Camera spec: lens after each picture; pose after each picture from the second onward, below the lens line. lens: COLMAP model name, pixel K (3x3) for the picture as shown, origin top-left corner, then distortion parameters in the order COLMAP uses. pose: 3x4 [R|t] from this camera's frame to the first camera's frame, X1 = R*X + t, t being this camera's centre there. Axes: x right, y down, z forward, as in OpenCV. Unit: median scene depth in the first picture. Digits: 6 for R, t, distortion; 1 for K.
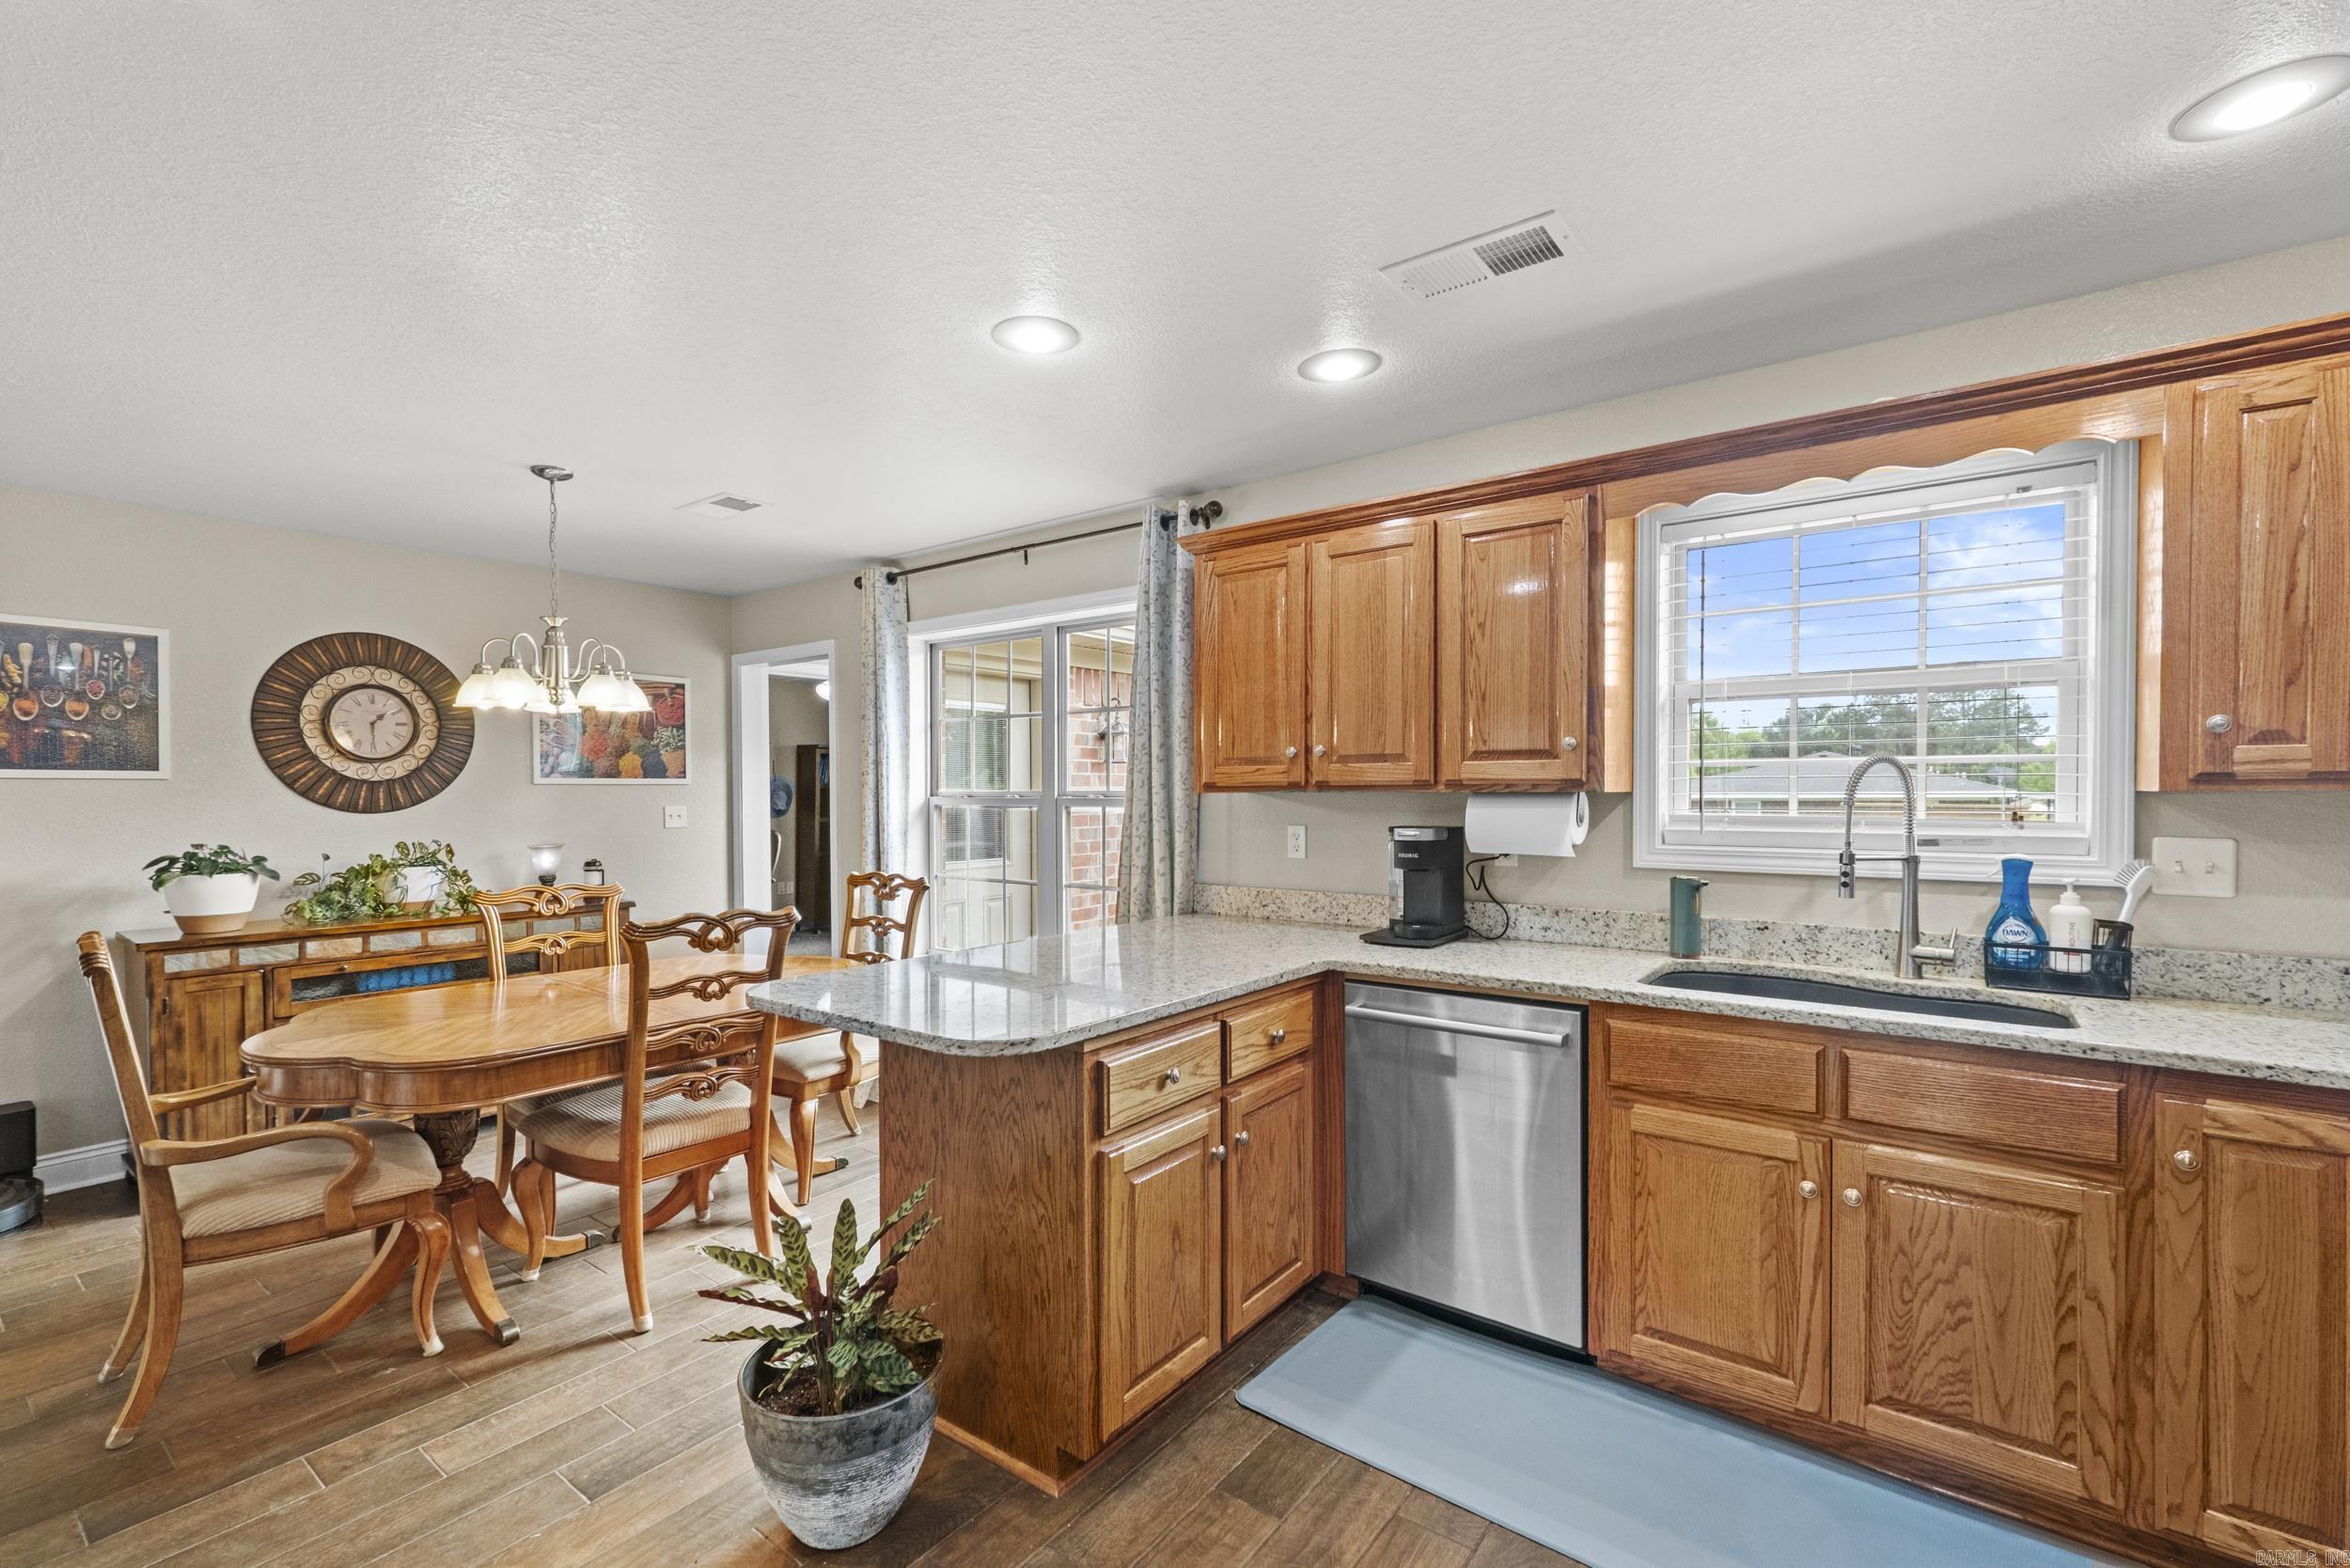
lens RADIAL K [[1016.4, 0, 1152.3], [0, 1016.4, 803.3], [0, 0, 1]] dist [0.004214, 0.001141]
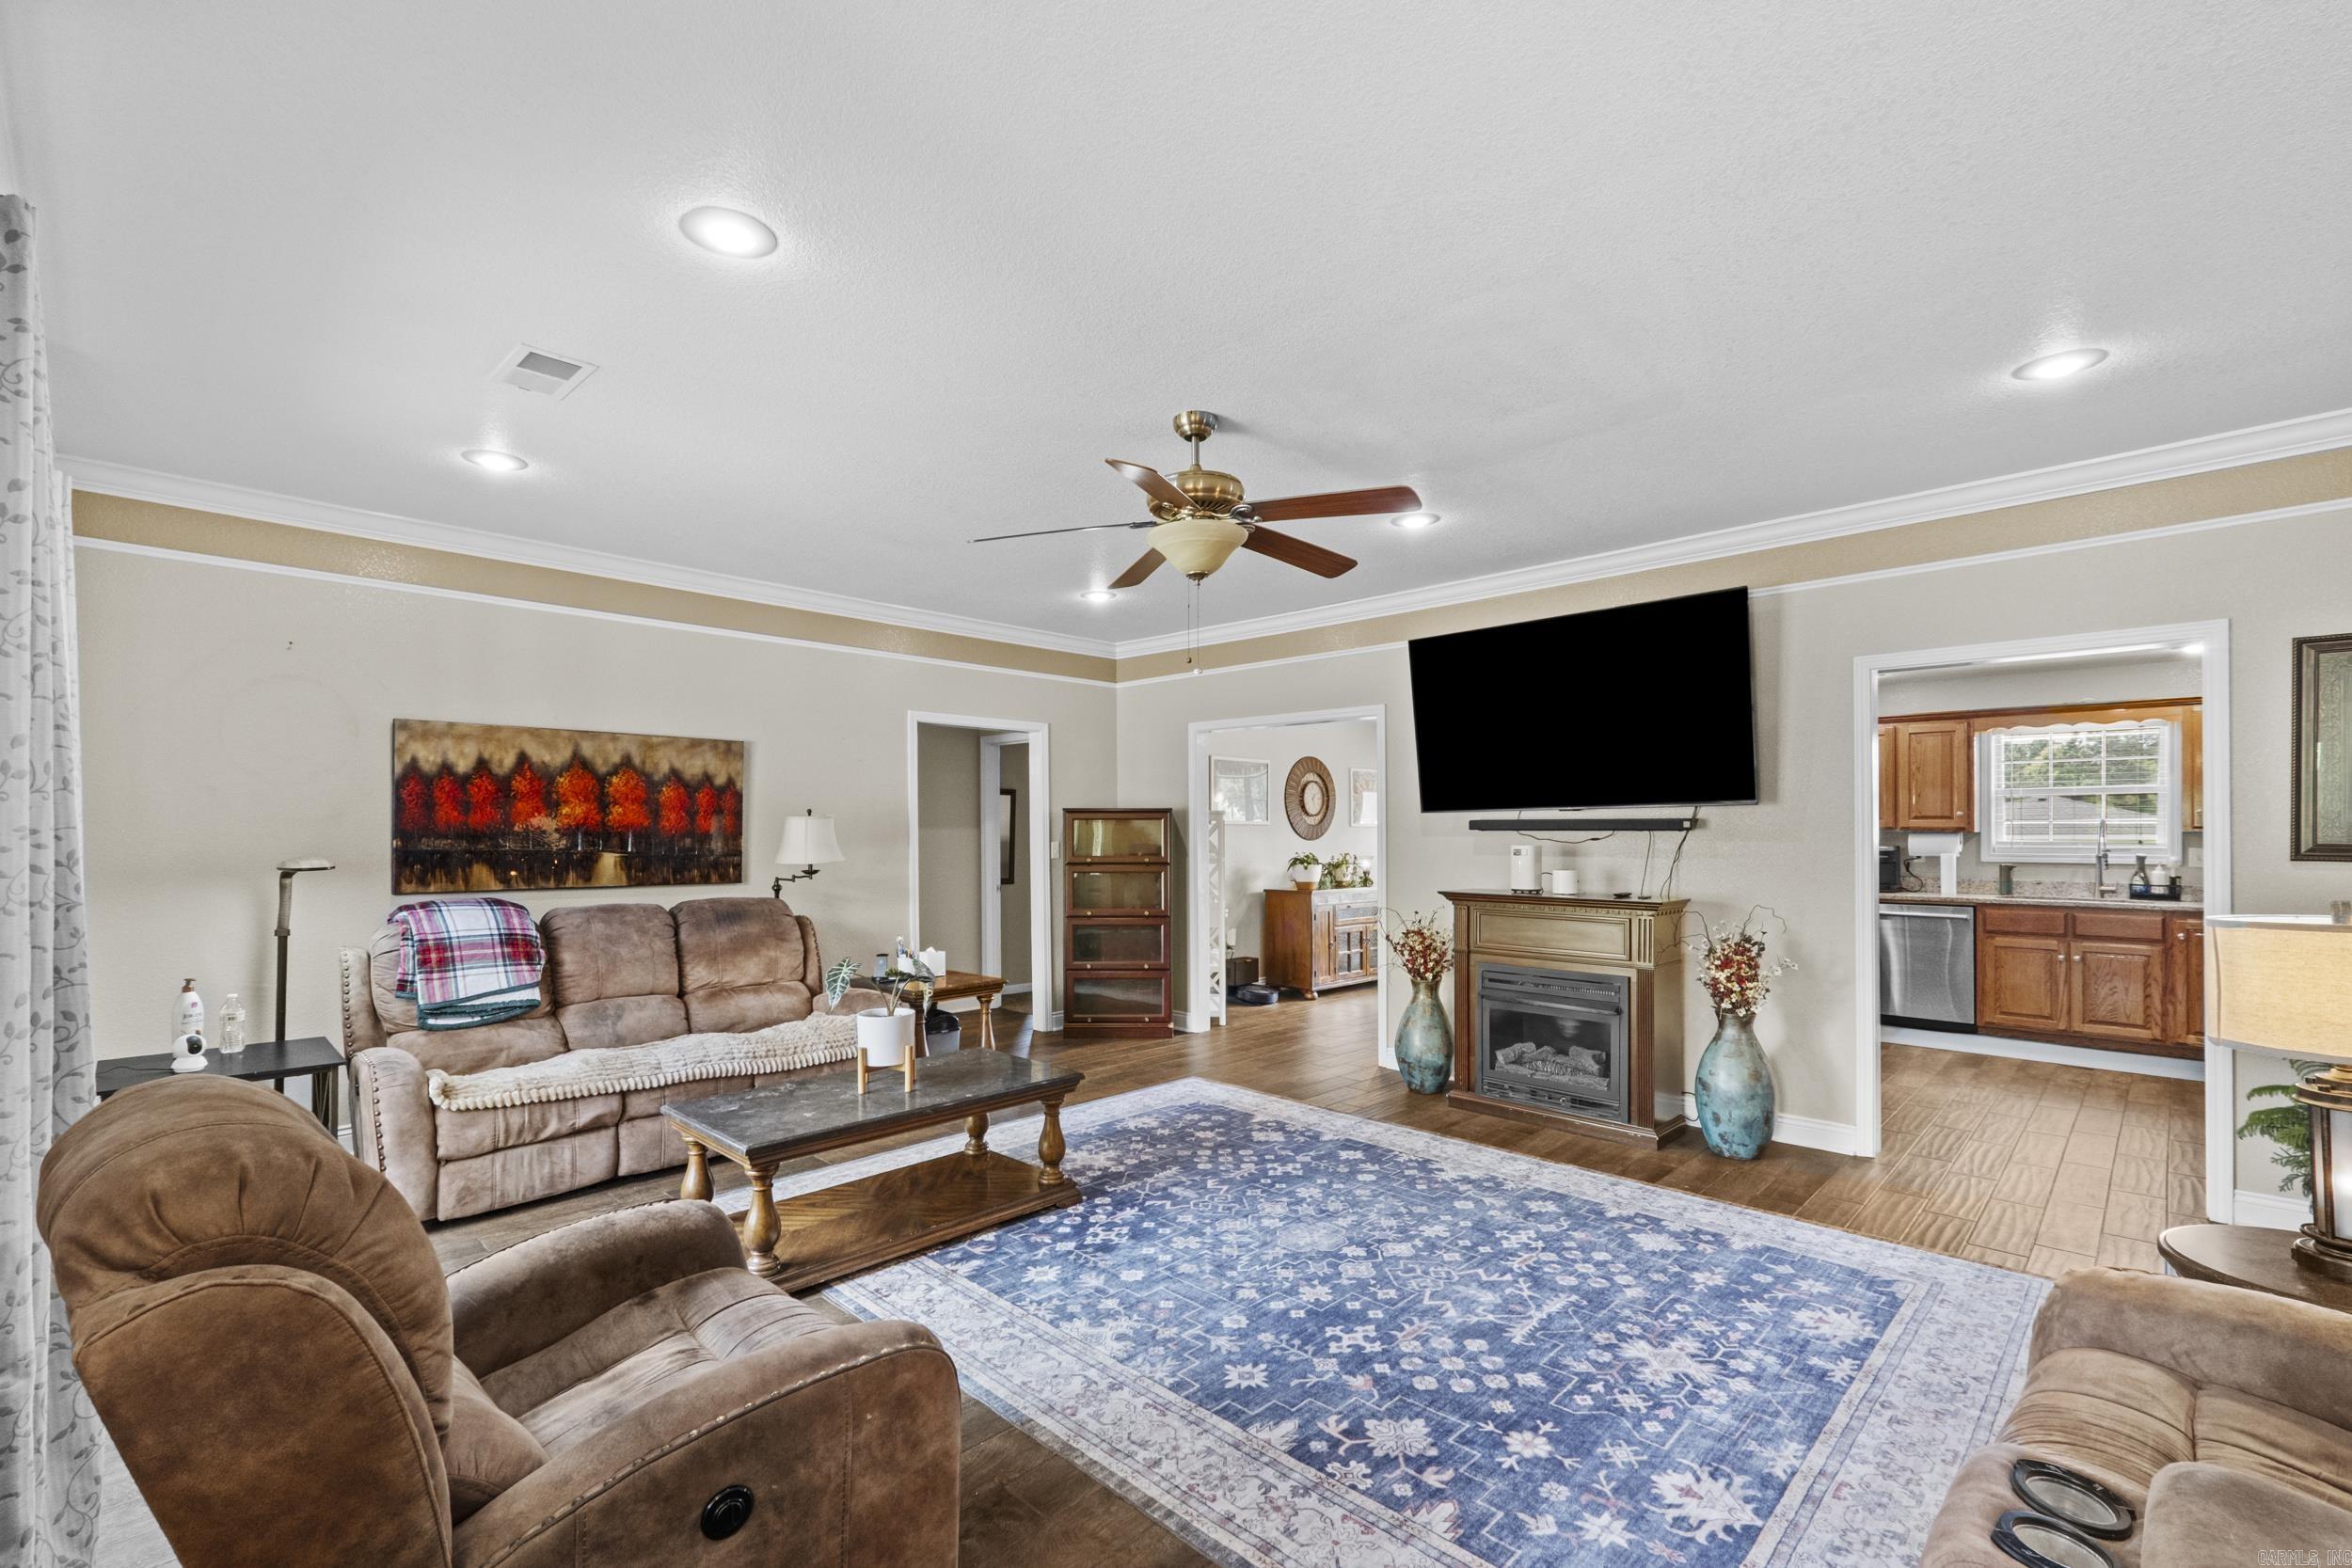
lens RADIAL K [[1017.2, 0, 1168.9], [0, 1017.2, 828.7], [0, 0, 1]] dist [0.004214, 0.001141]
pose [[0.992503, 0.002870, -0.122184, -1.507984], [-0.004621, 0.999891, -0.014052, 0.031433], [0.122130, 0.014512, 0.992408, -2.182106]]
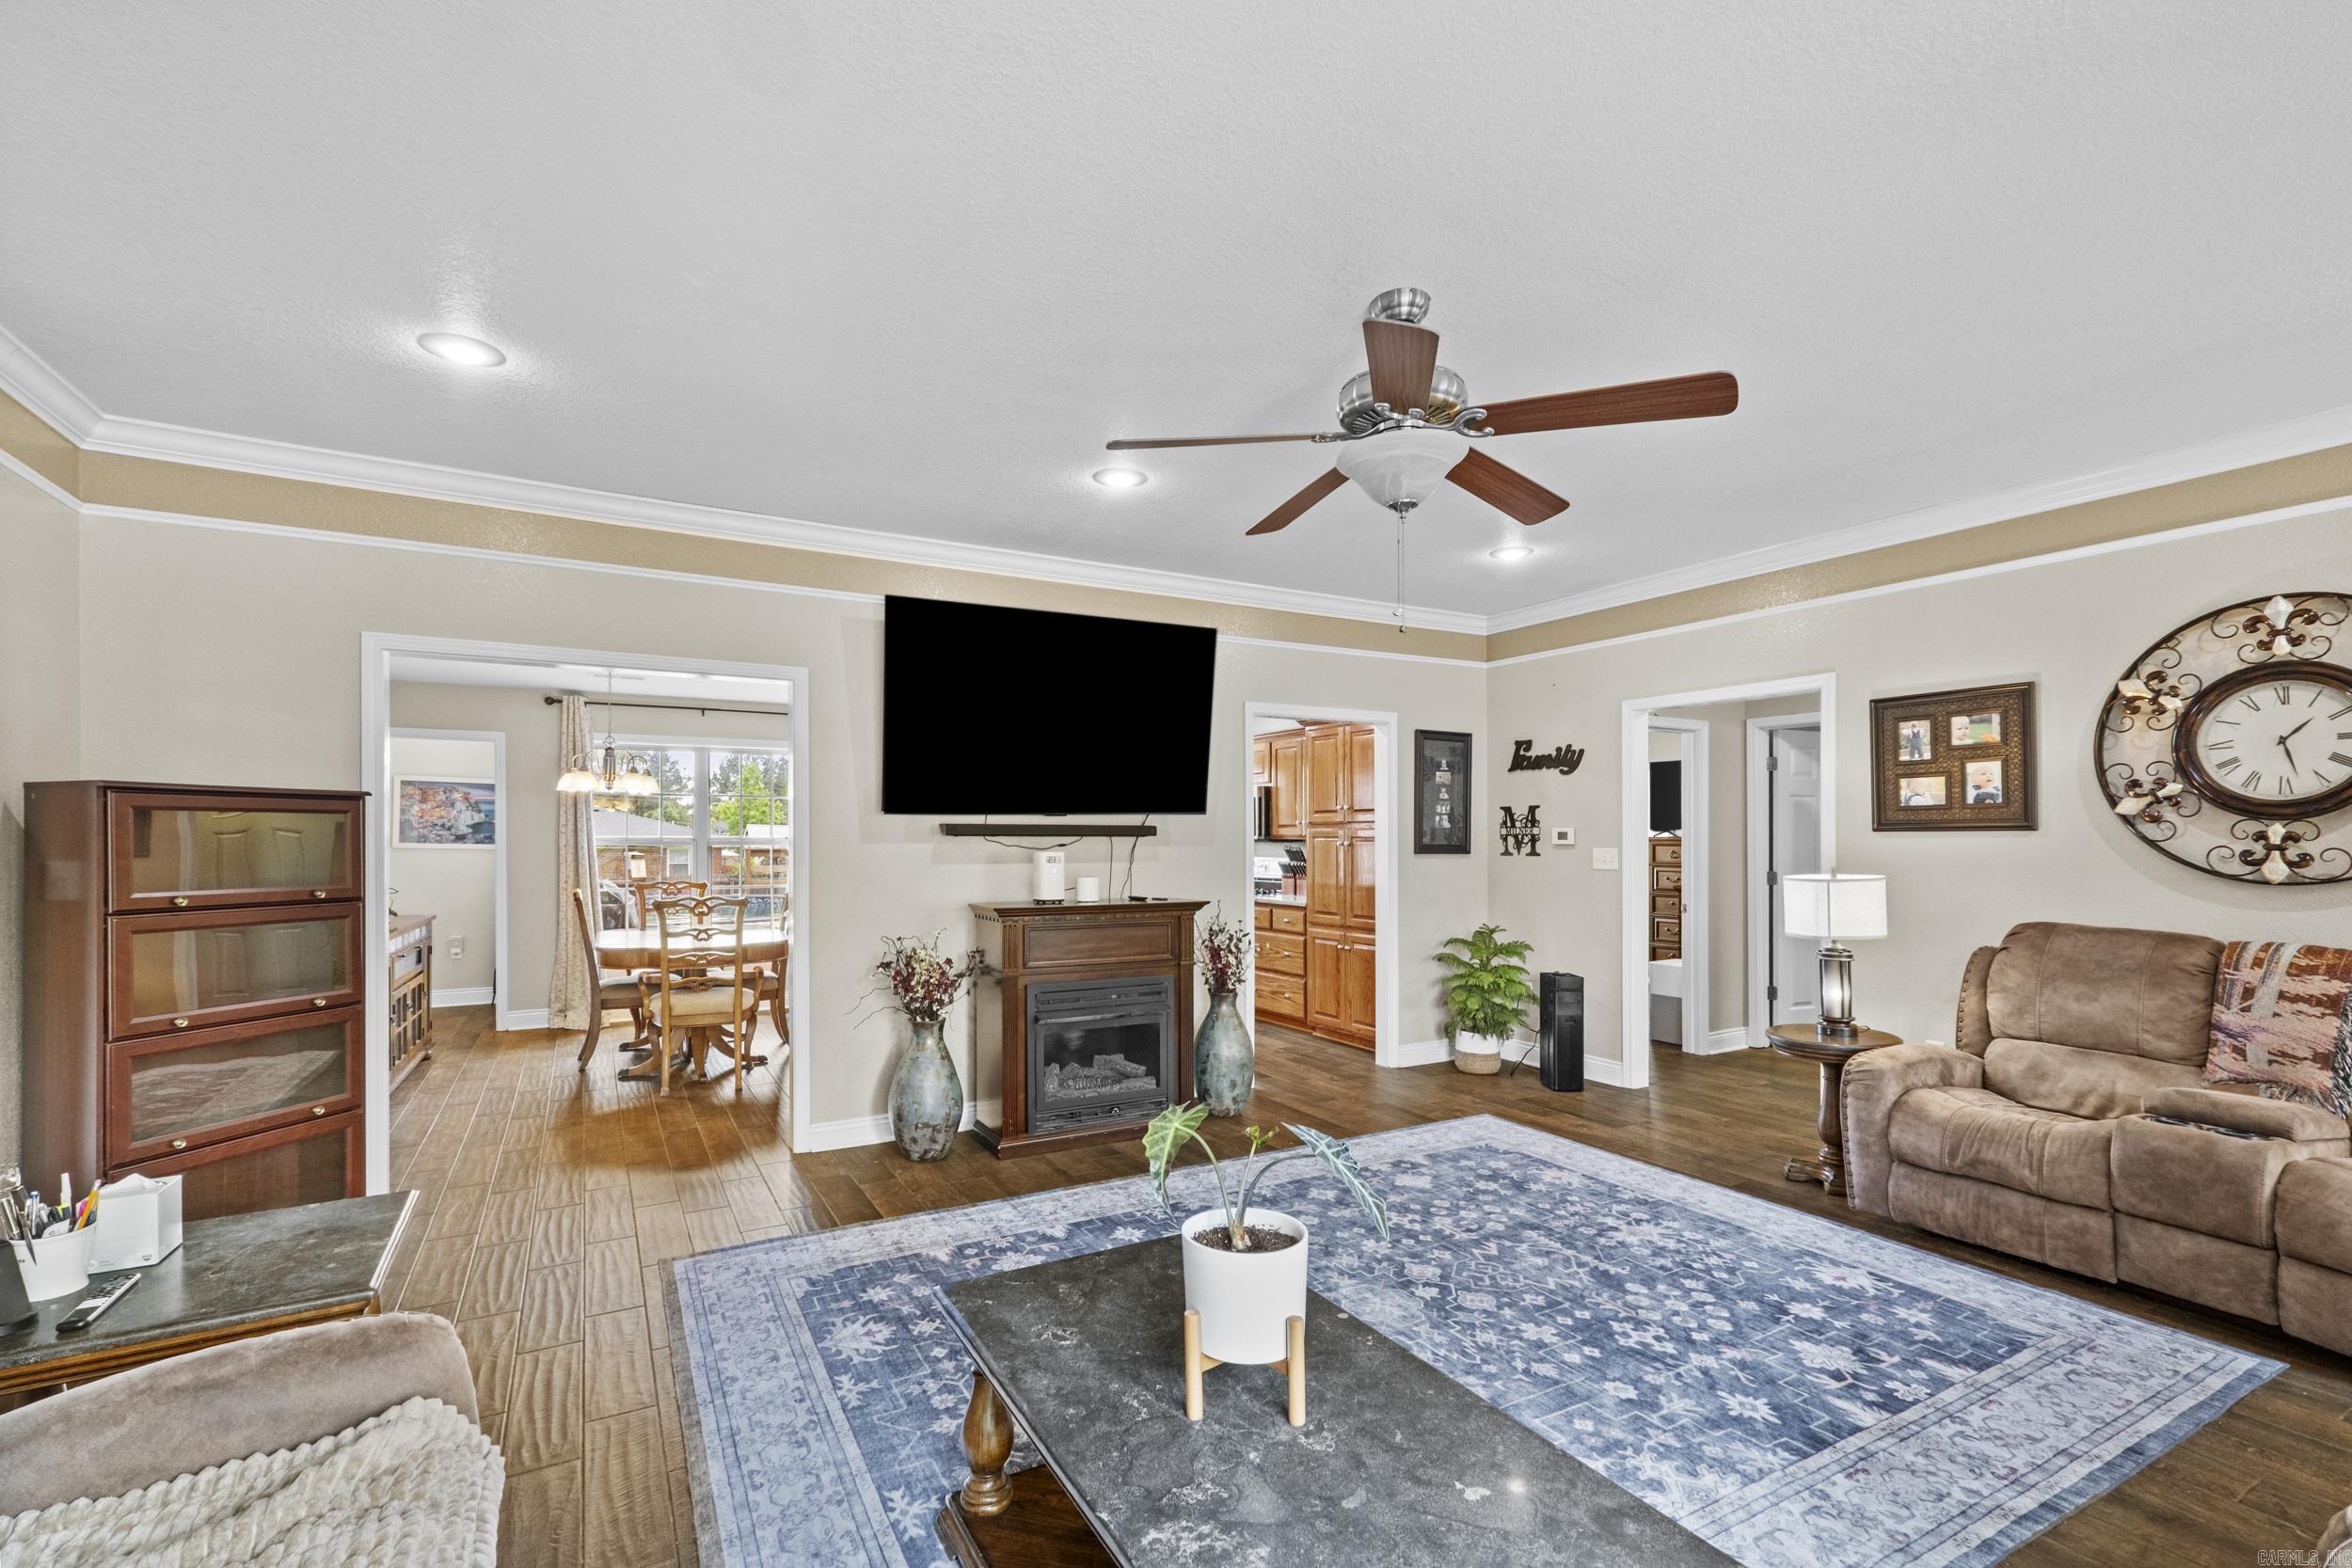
lens RADIAL K [[1017.2, 0, 1148.6], [0, 1017.2, 838.3], [0, 0, 1]] dist [0.004214, 0.001141]
pose [[0.408184, 0.004247, 0.912890, -2.771519], [0.008635, 0.999926, -0.008513, 0.024070], [-0.912859, 0.011358, 0.408117, -0.944263]]
